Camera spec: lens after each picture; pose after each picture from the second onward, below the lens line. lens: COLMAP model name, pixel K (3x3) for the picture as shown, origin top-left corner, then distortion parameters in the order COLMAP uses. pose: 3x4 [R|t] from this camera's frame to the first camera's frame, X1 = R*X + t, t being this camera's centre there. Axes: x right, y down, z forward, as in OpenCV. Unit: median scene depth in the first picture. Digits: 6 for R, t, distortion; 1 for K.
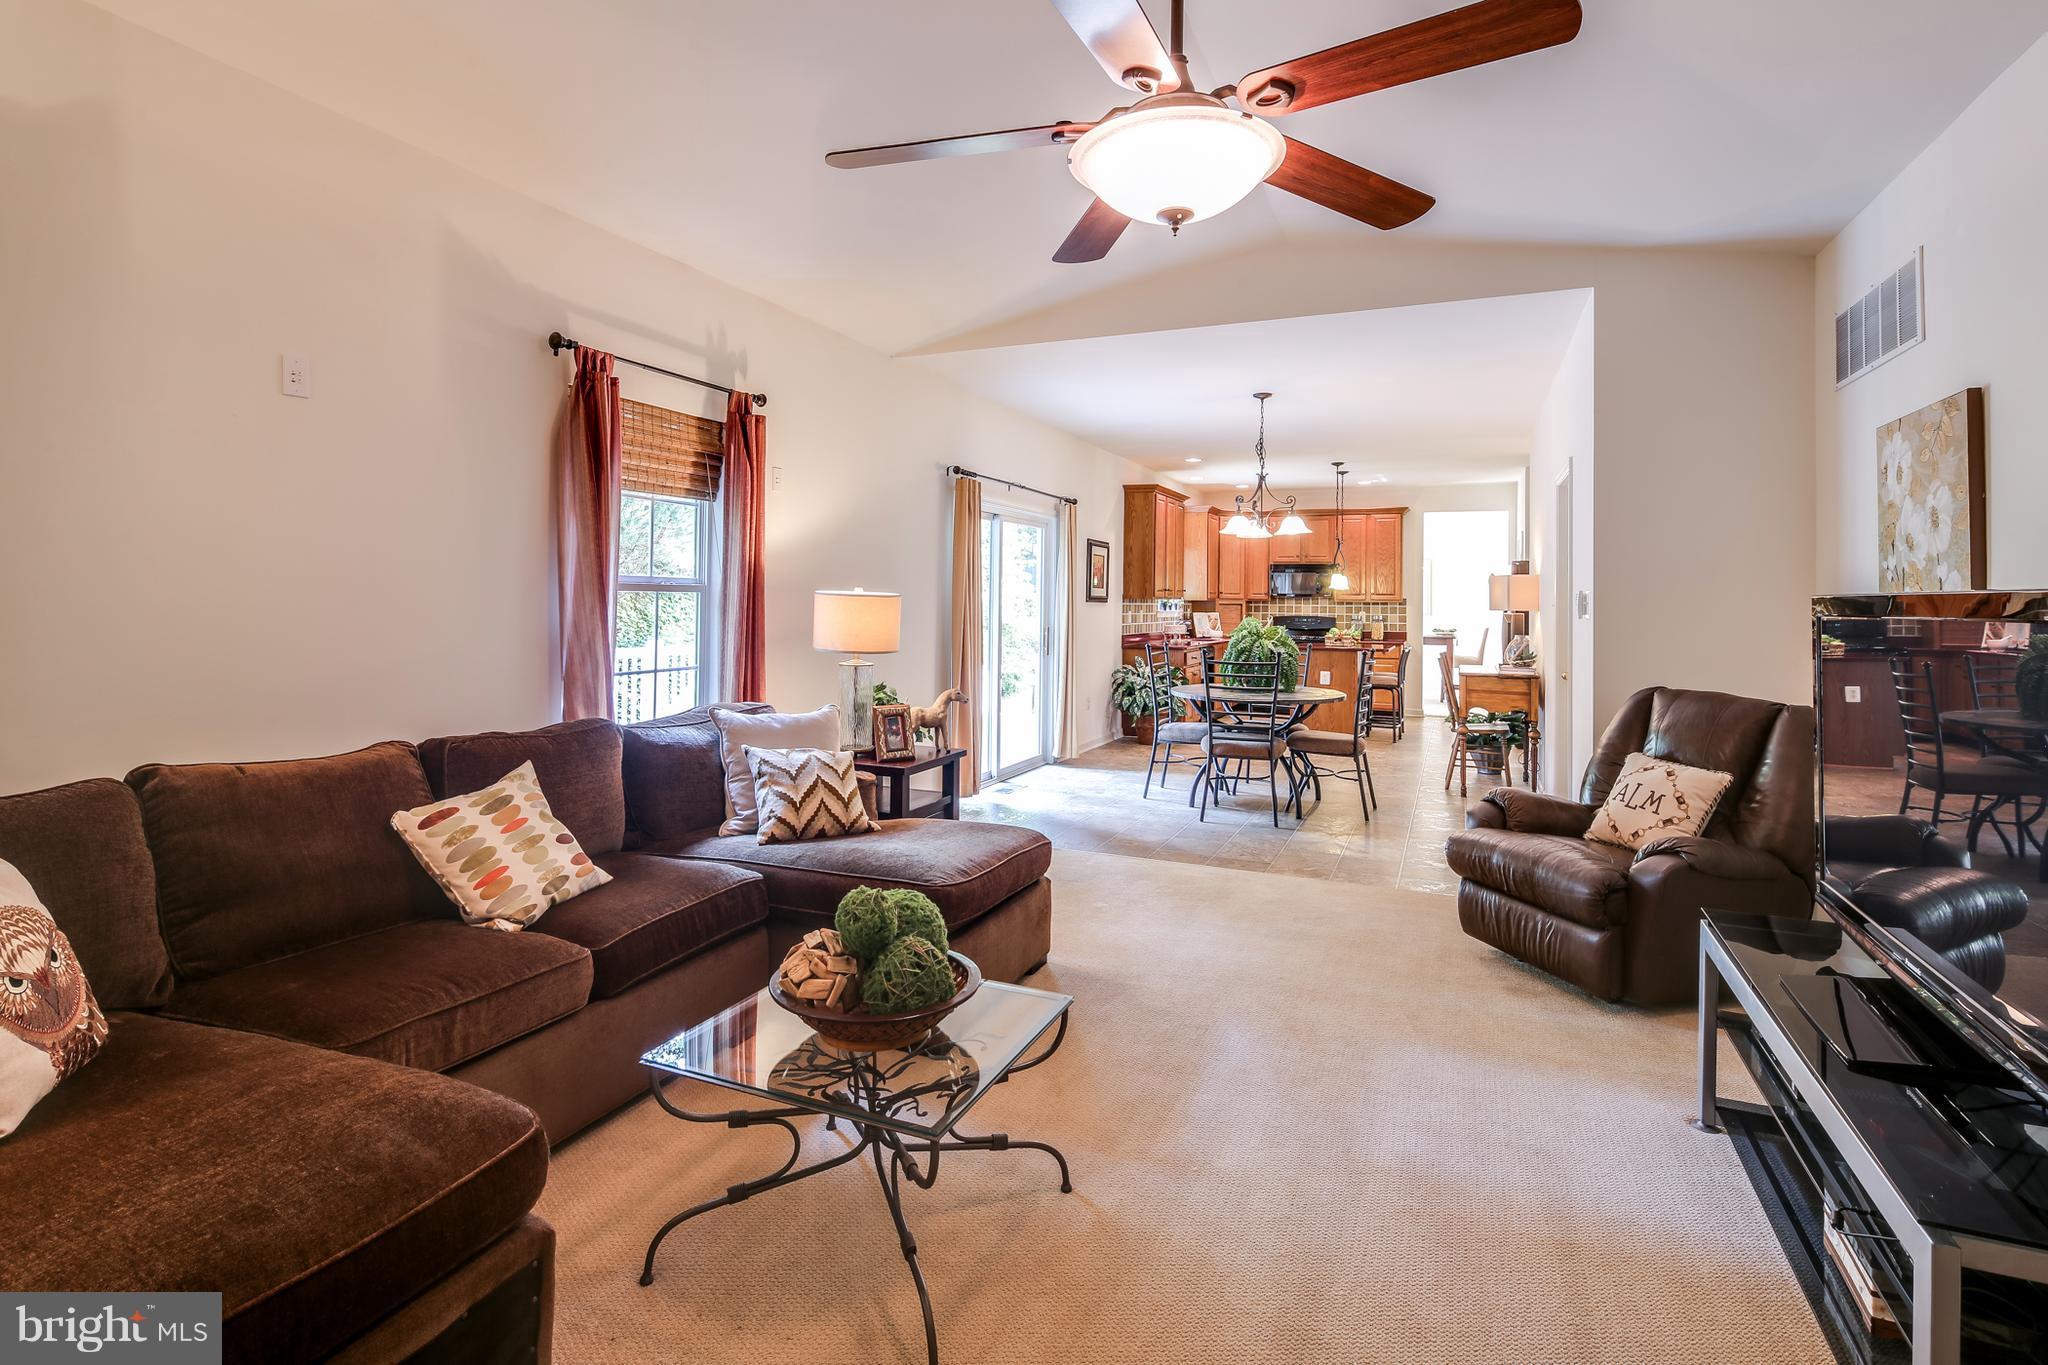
lens RADIAL K [[1033.0, 0, 993.9], [0, 1033.0, 587.5], [0, 0, 1]] dist [0.000234, -0.000653]
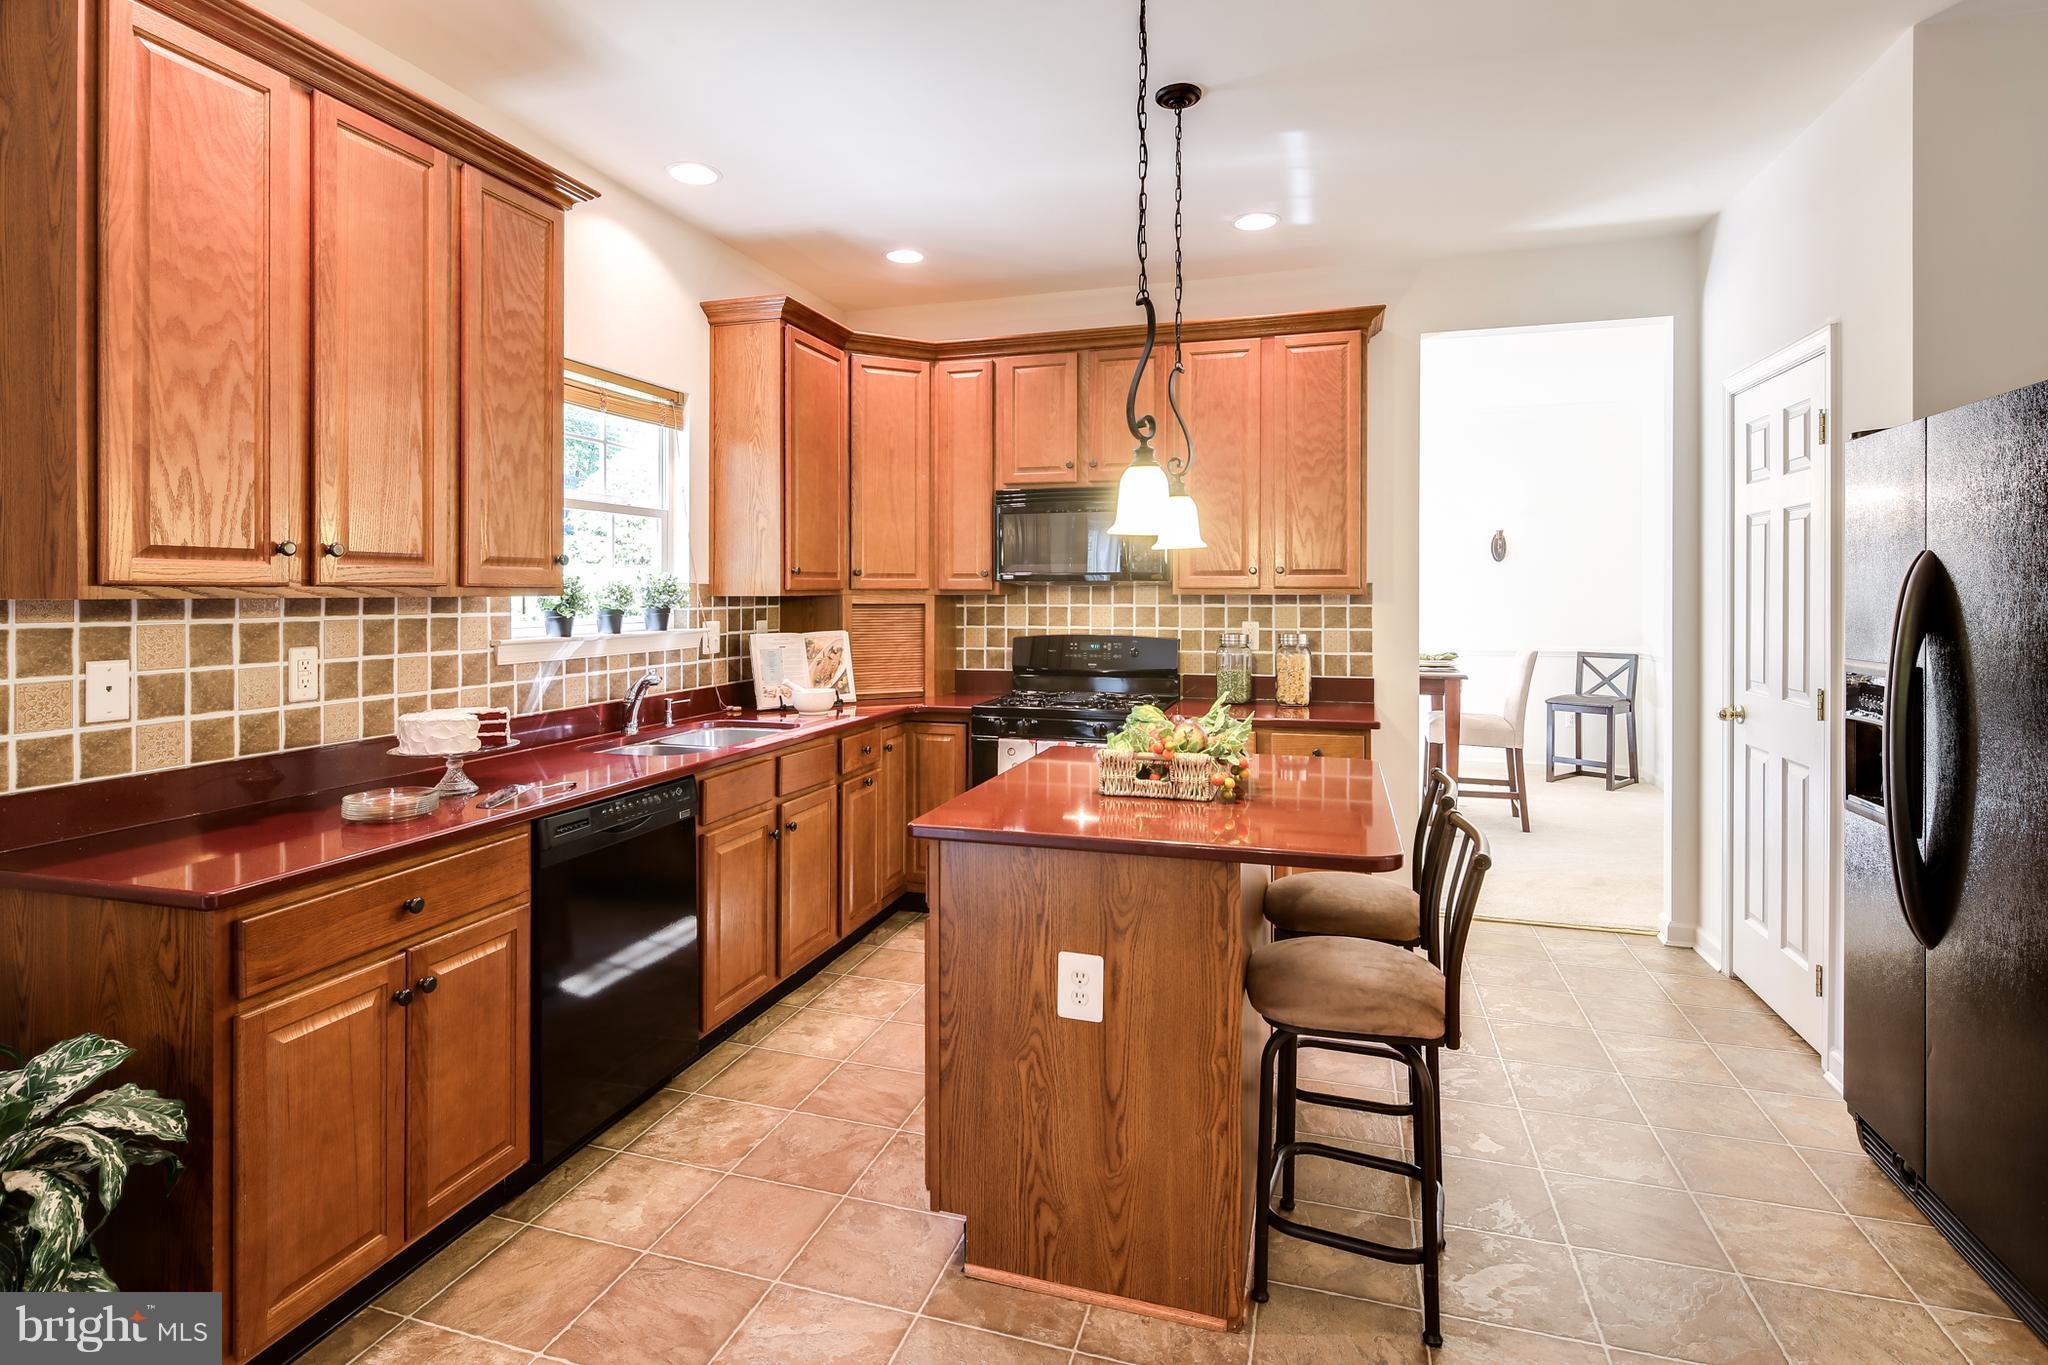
lens RADIAL K [[1033.0, 0, 1009.4], [0, 1033.0, 593.2], [0, 0, 1]] dist [0.000234, -0.000653]
pose [[0.992722, -0.012031, 0.119830, 0.242093], [0.010368, 0.999841, 0.014496, 0.007857], [-0.119985, -0.013148, 0.992689, 0.685960]]
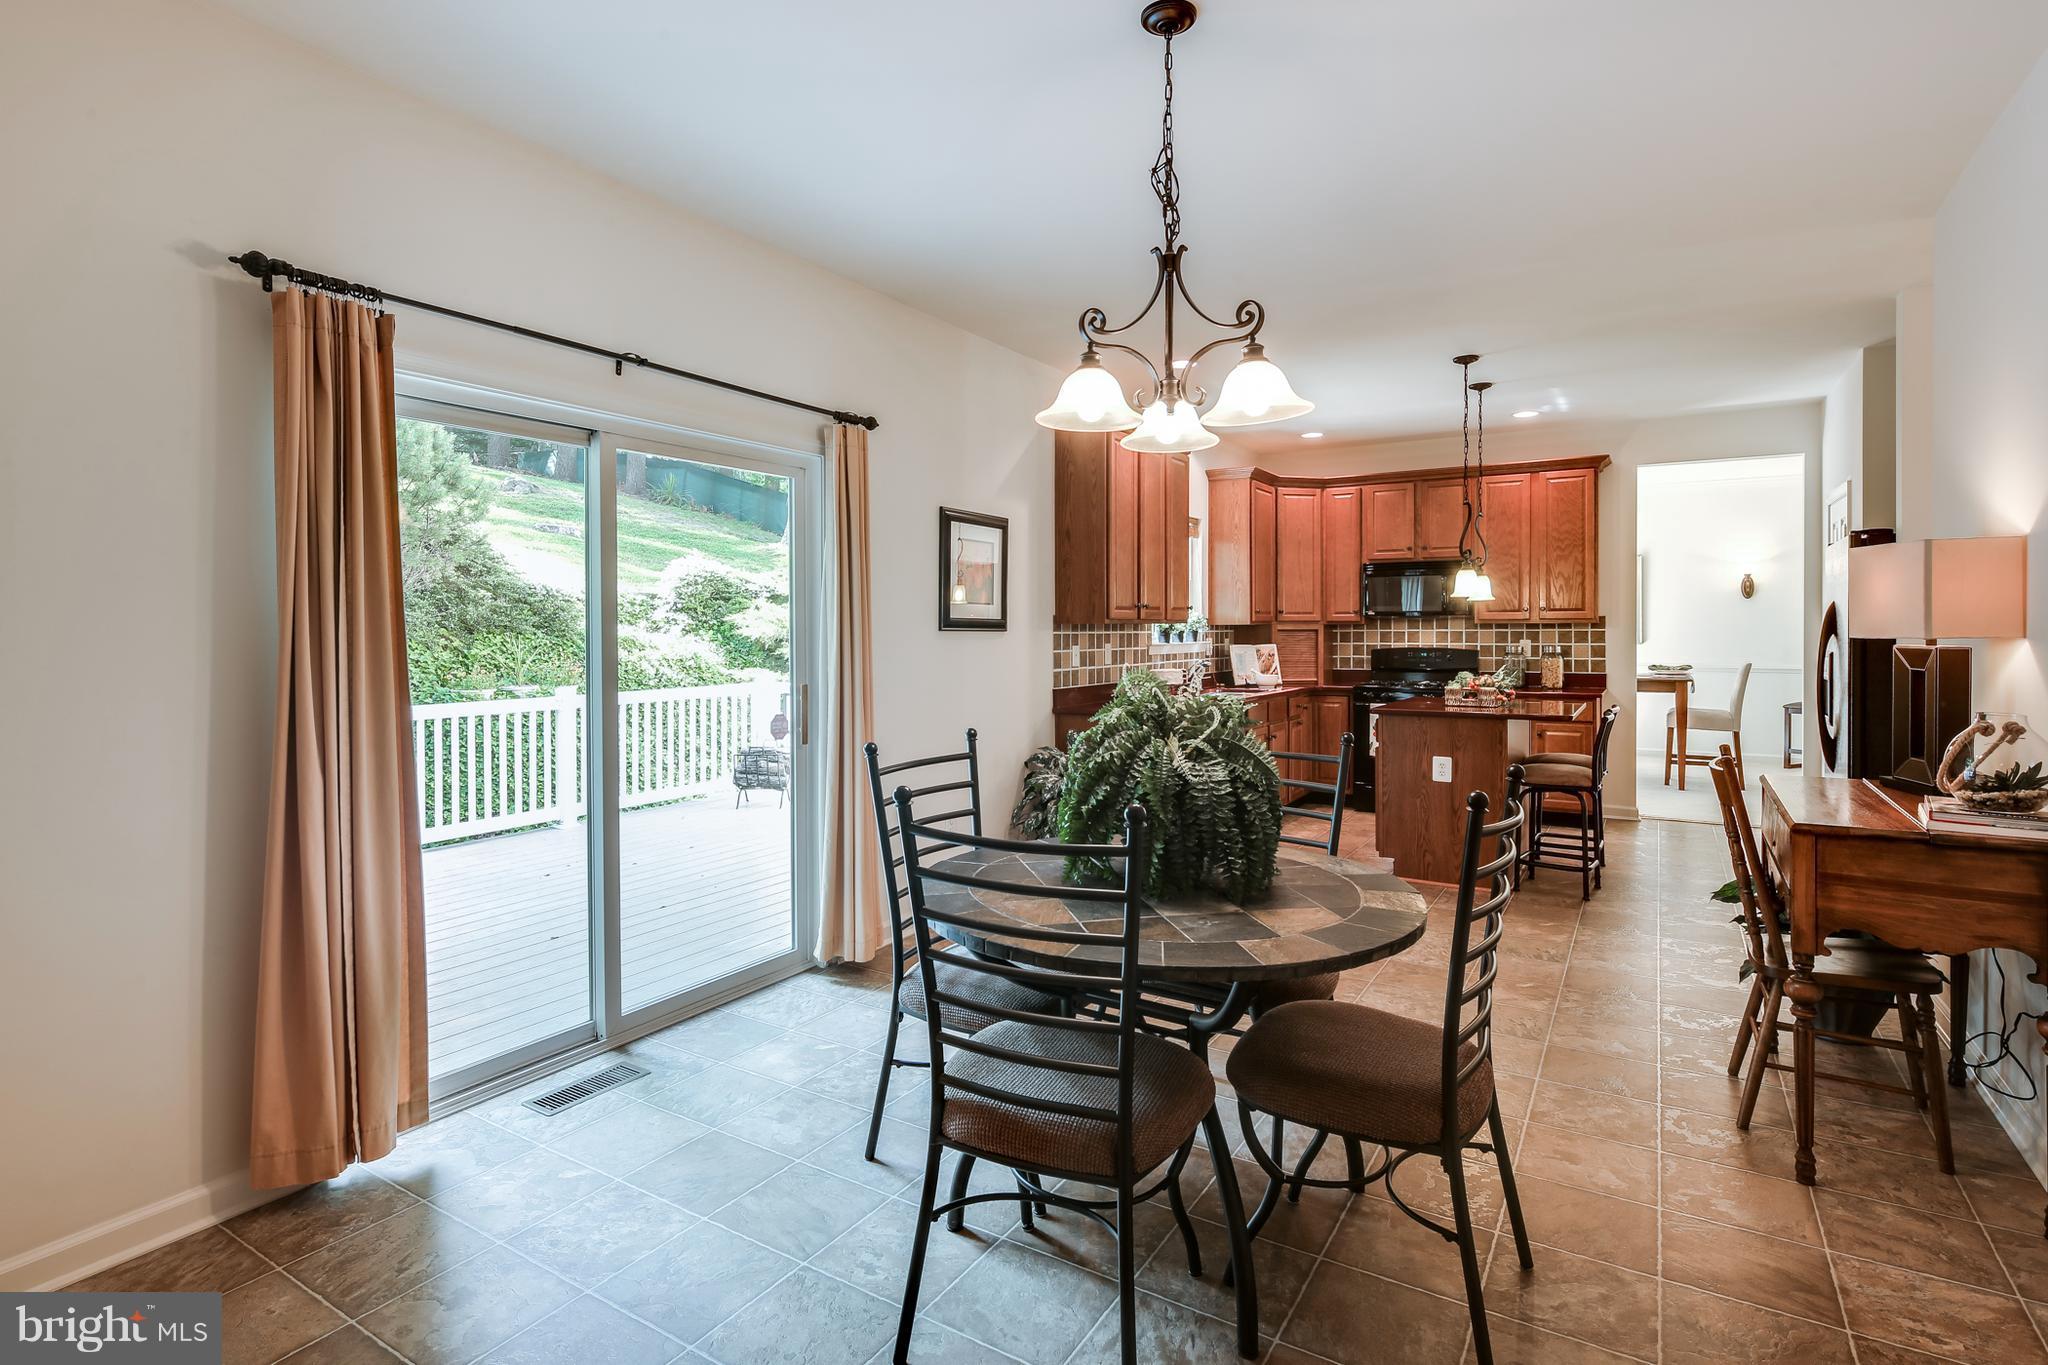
lens RADIAL K [[1033.0, 0, 997.7], [0, 1033.0, 635.1], [0, 0, 1]] dist [0.000234, -0.000653]
pose [[0.989452, -0.013079, -0.144269, 0.149915], [0.015685, 0.999734, 0.016938, 0.006217], [0.144009, -0.019022, 0.989394, 0.388640]]
